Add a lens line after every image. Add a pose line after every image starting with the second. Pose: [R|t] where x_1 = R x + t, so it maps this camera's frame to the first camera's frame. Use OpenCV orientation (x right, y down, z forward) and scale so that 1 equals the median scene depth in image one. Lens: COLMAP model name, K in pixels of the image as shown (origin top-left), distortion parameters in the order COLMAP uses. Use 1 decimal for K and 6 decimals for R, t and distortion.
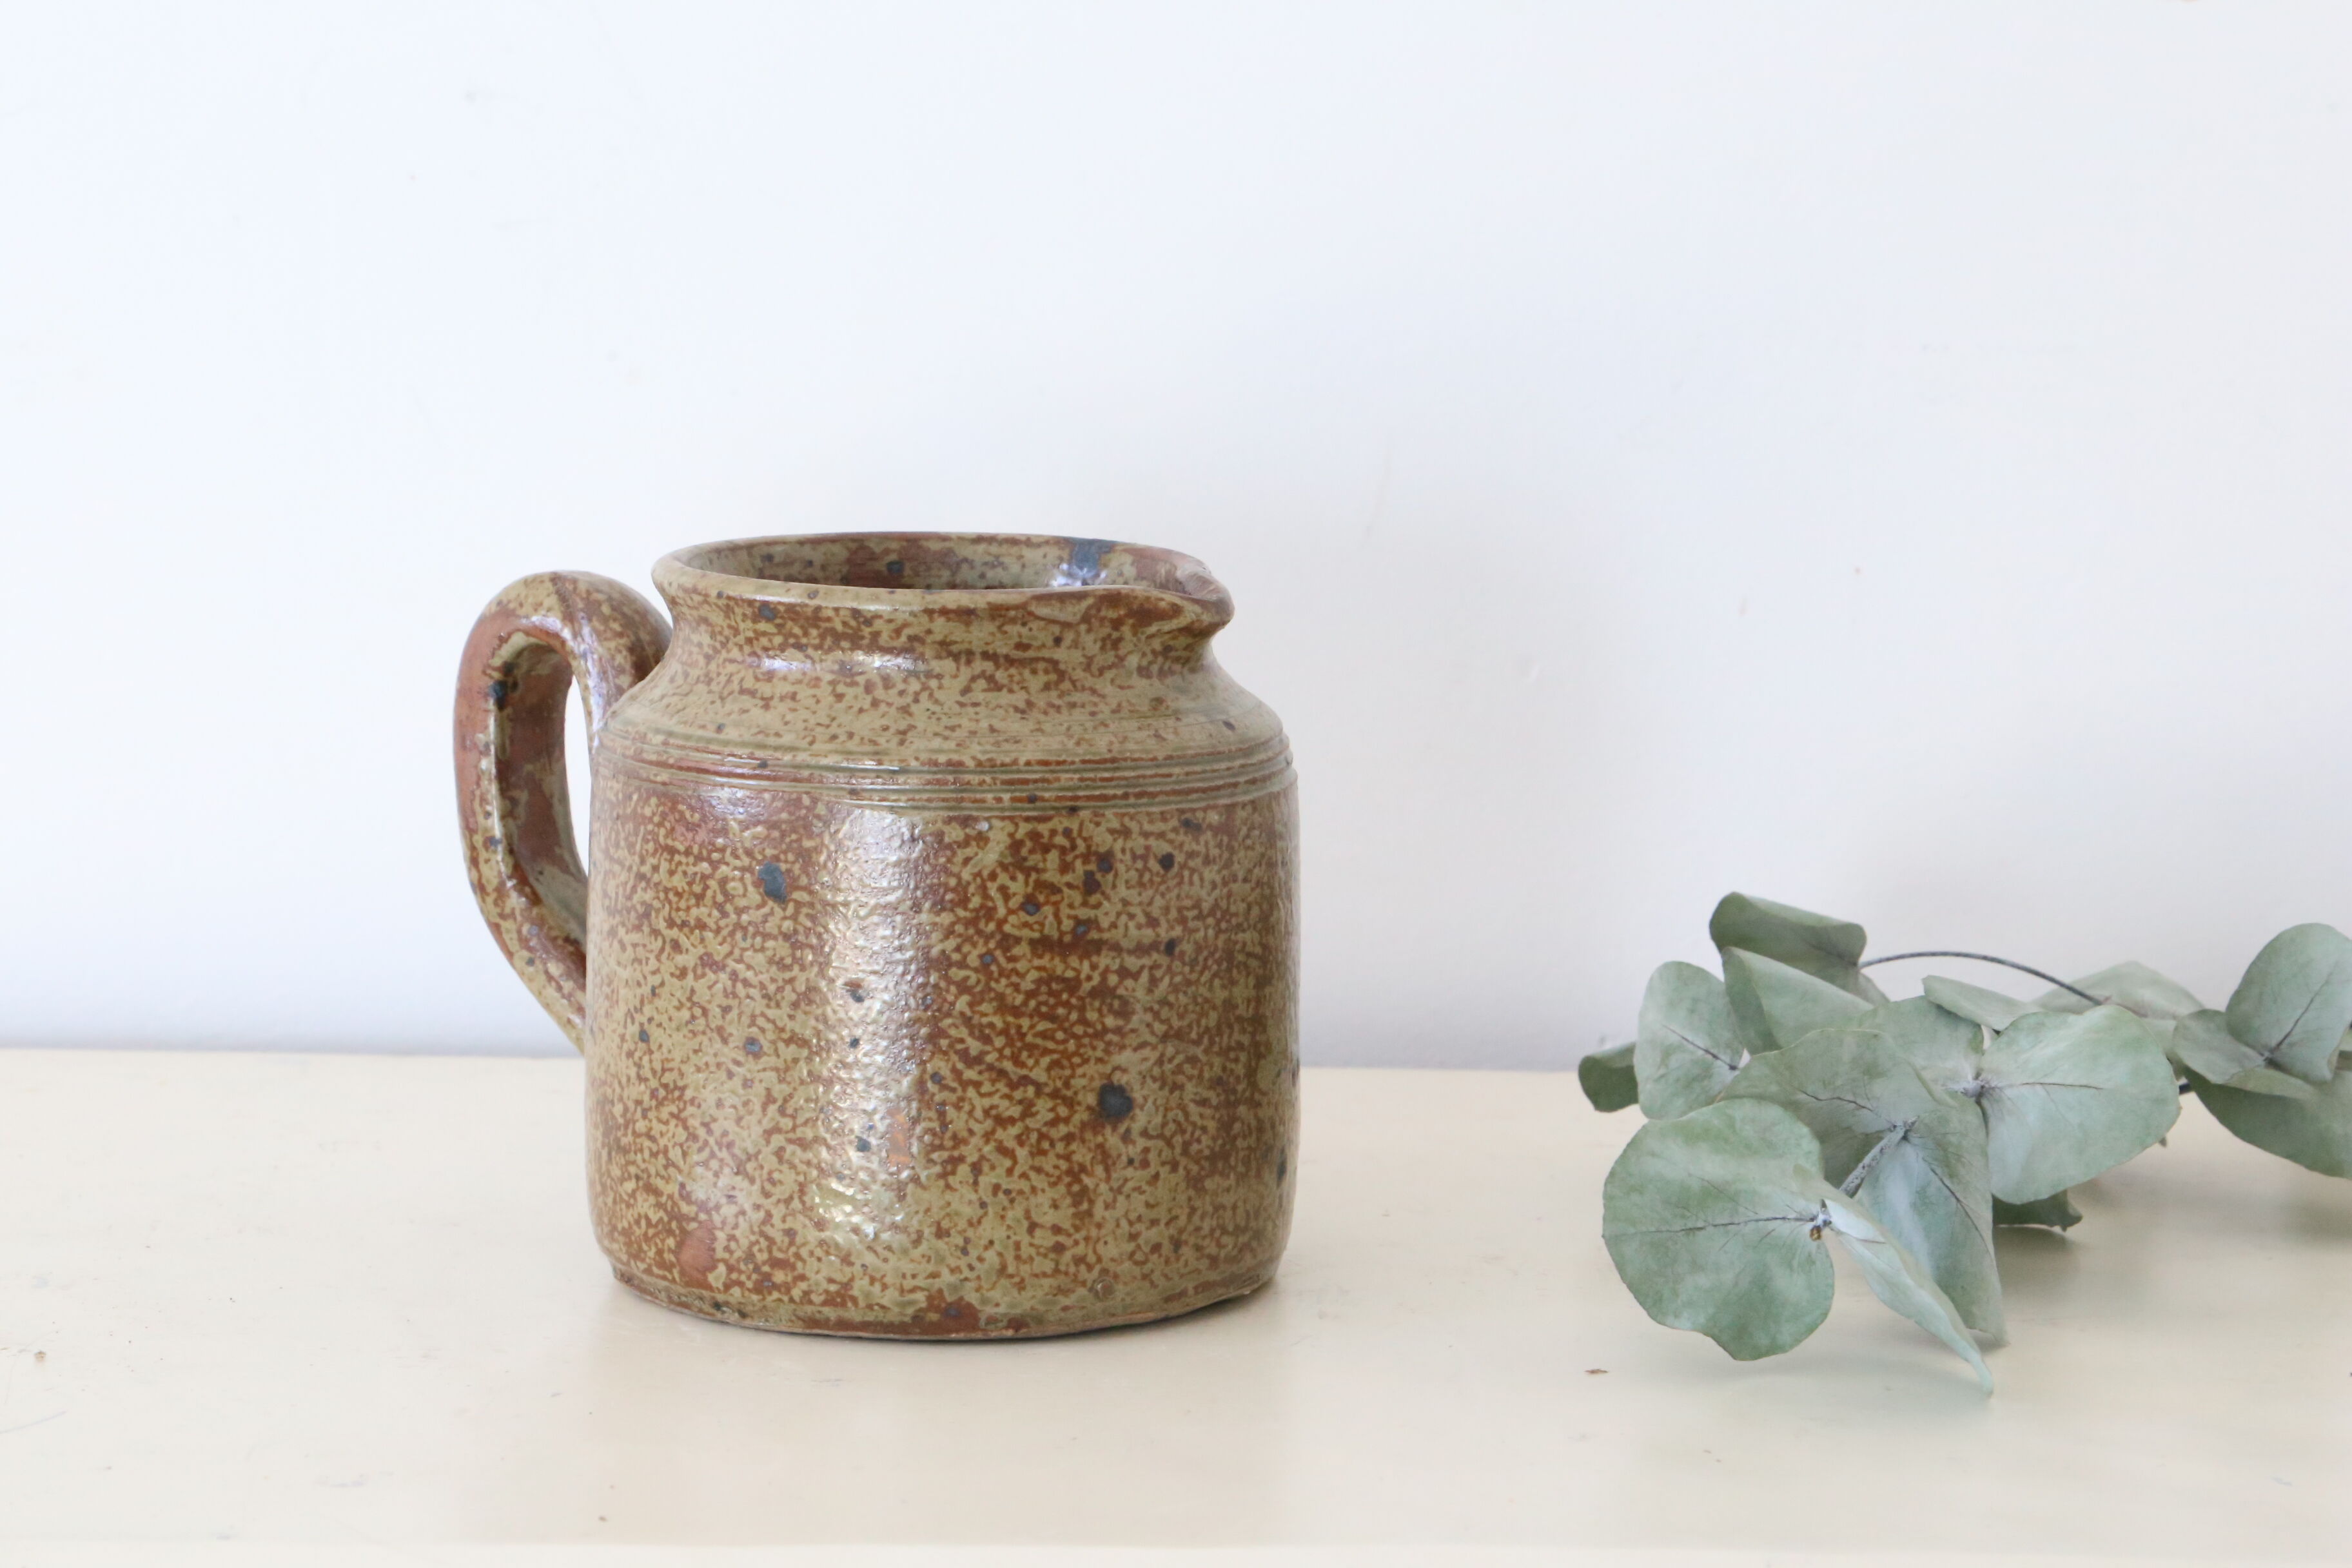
lens RADIAL K [[6316.7, 0, 1194.2], [0, 6316.7, 761.1], [0, 0, 1]] dist [0.311245, 0.000000]
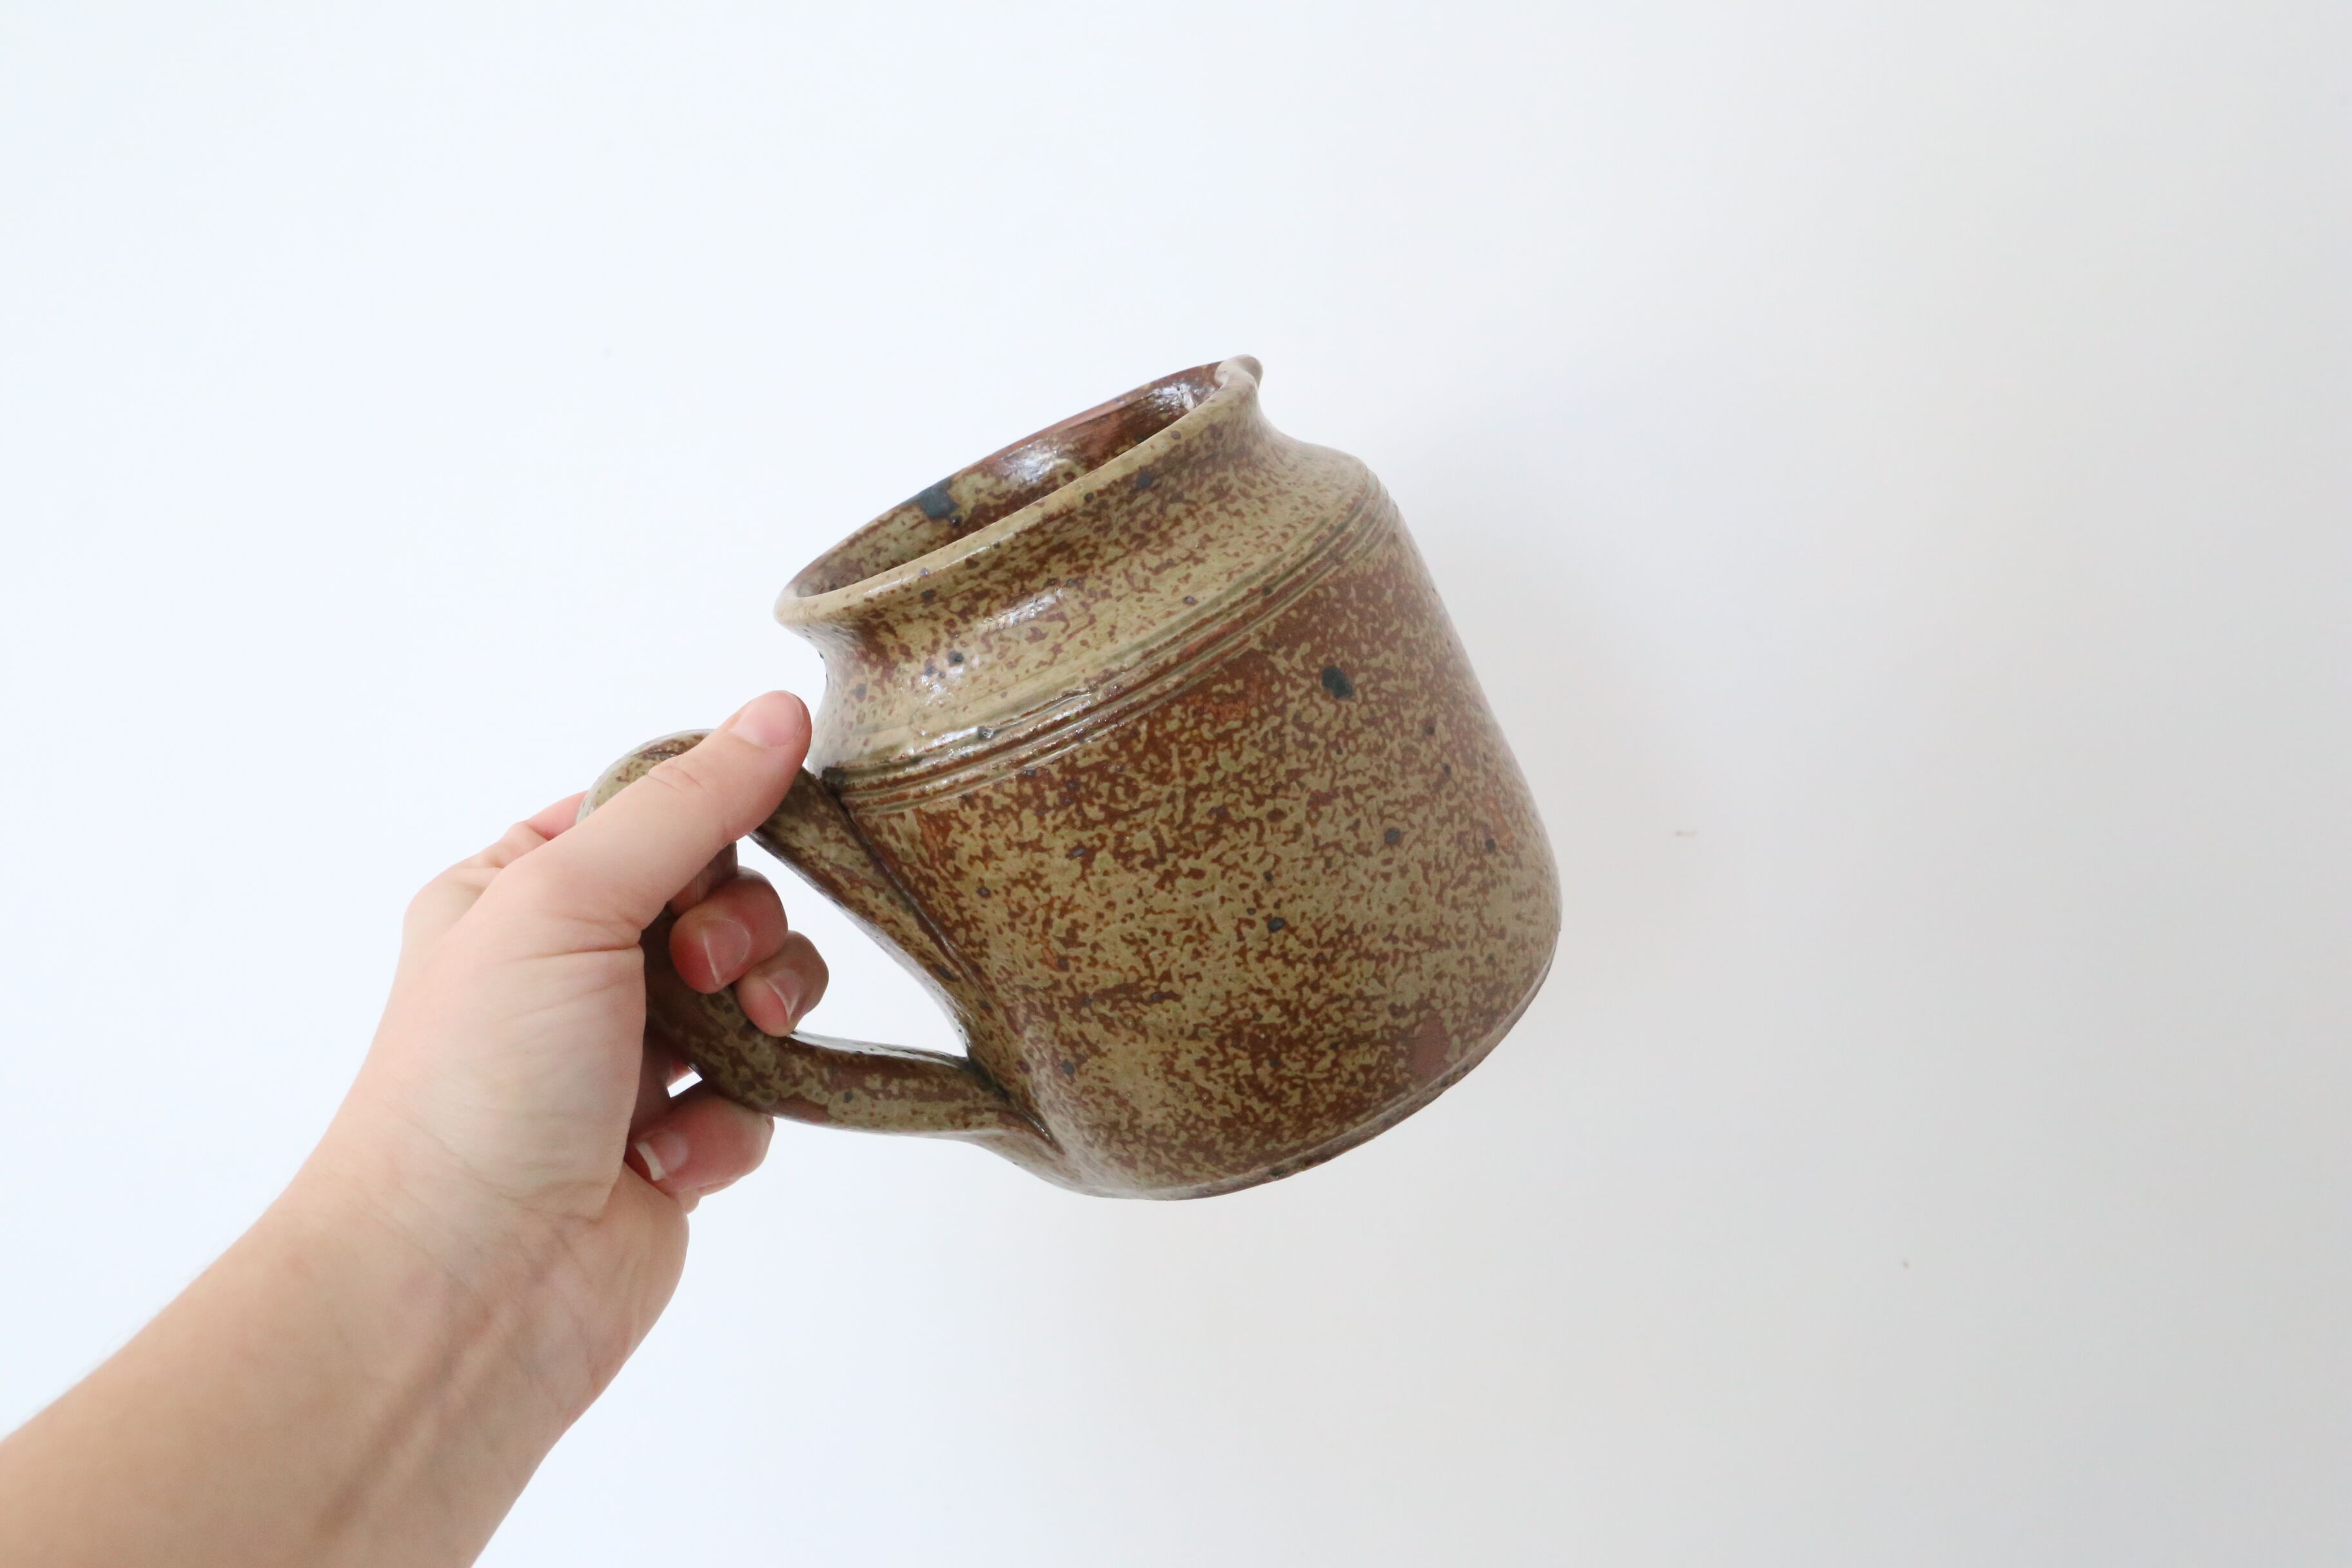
lens RADIAL K [[1820.2, 0, 1167.3], [0, 1820.2, 771.3], [0, 0, 1]] dist [-0.089423, 0.051304]
pose [[0.371864, -0.489537, 0.788715, -0.305968], [0.549450, 0.800899, 0.238045, -0.051930], [-0.748213, 0.344839, 0.566802, 0.856539]]
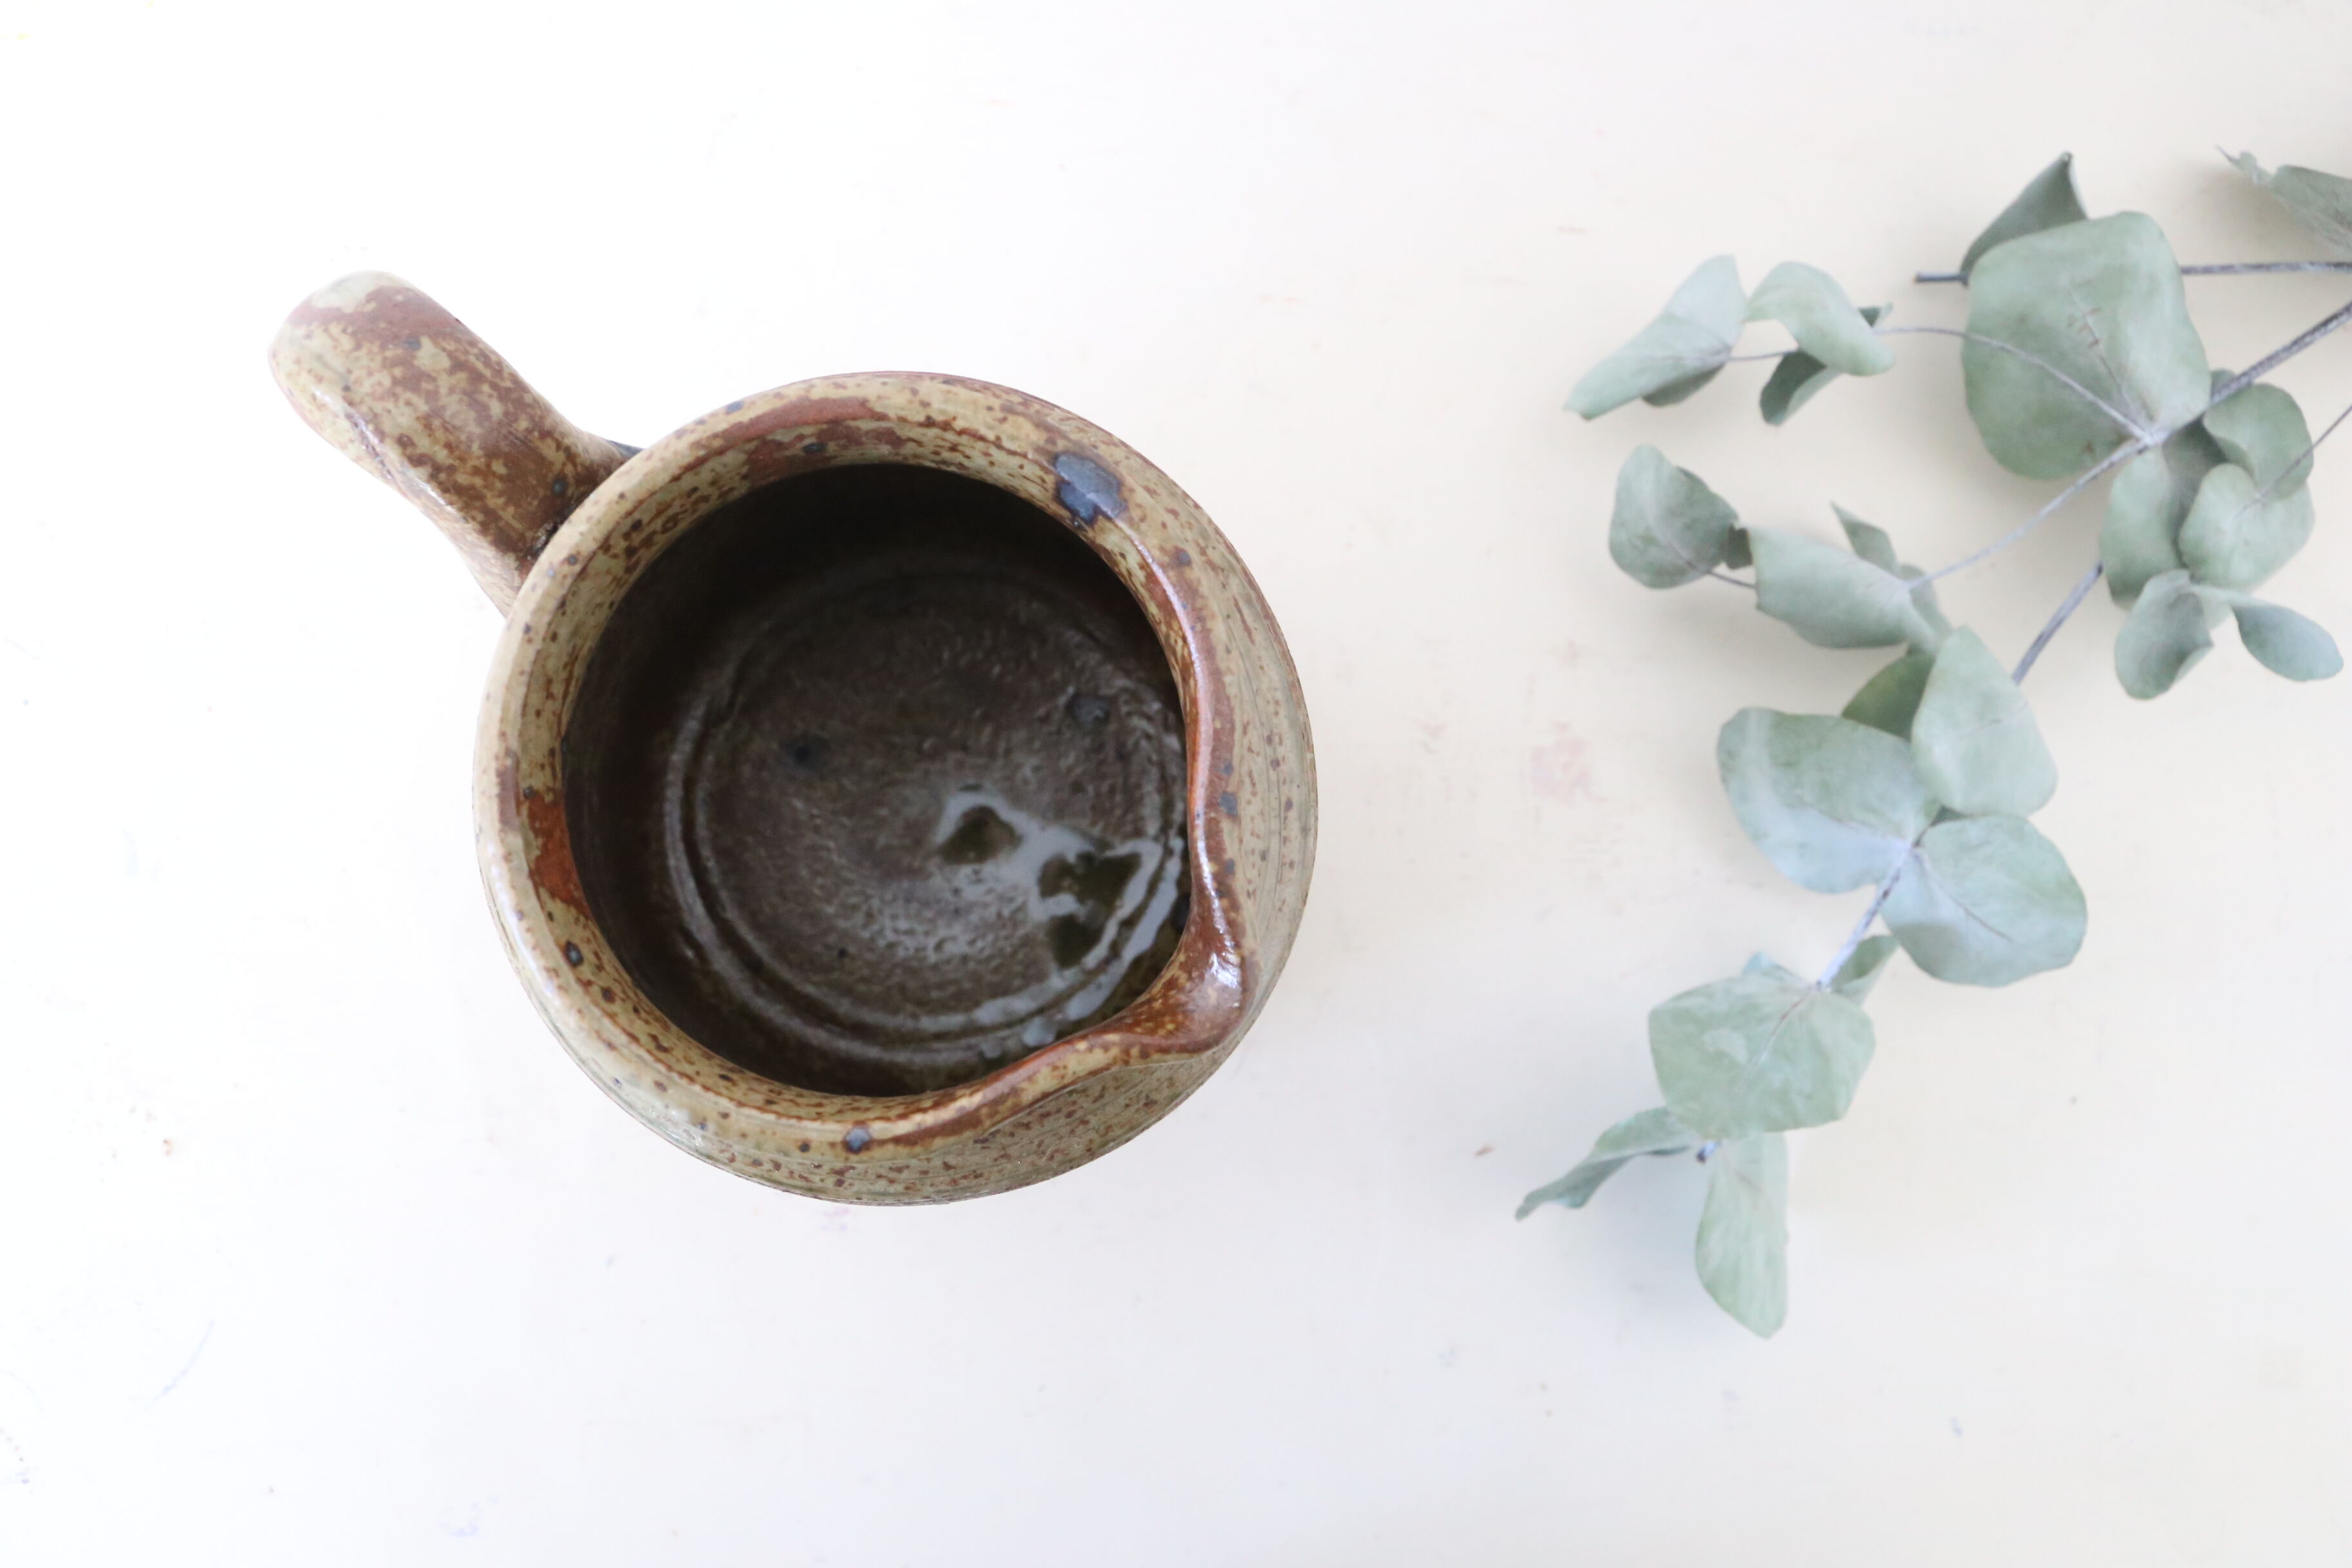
lens RADIAL K [[1820.2, 0, 1169.6], [0, 1820.2, 769.4], [0, 0, 1]] dist [-0.089423, 0.051304]
pose [[0.997511, 0.041278, 0.057171, -0.018448], [-0.063940, 0.187583, 0.980165, -0.247131], [0.029735, -0.981381, 0.189755, 0.998741]]
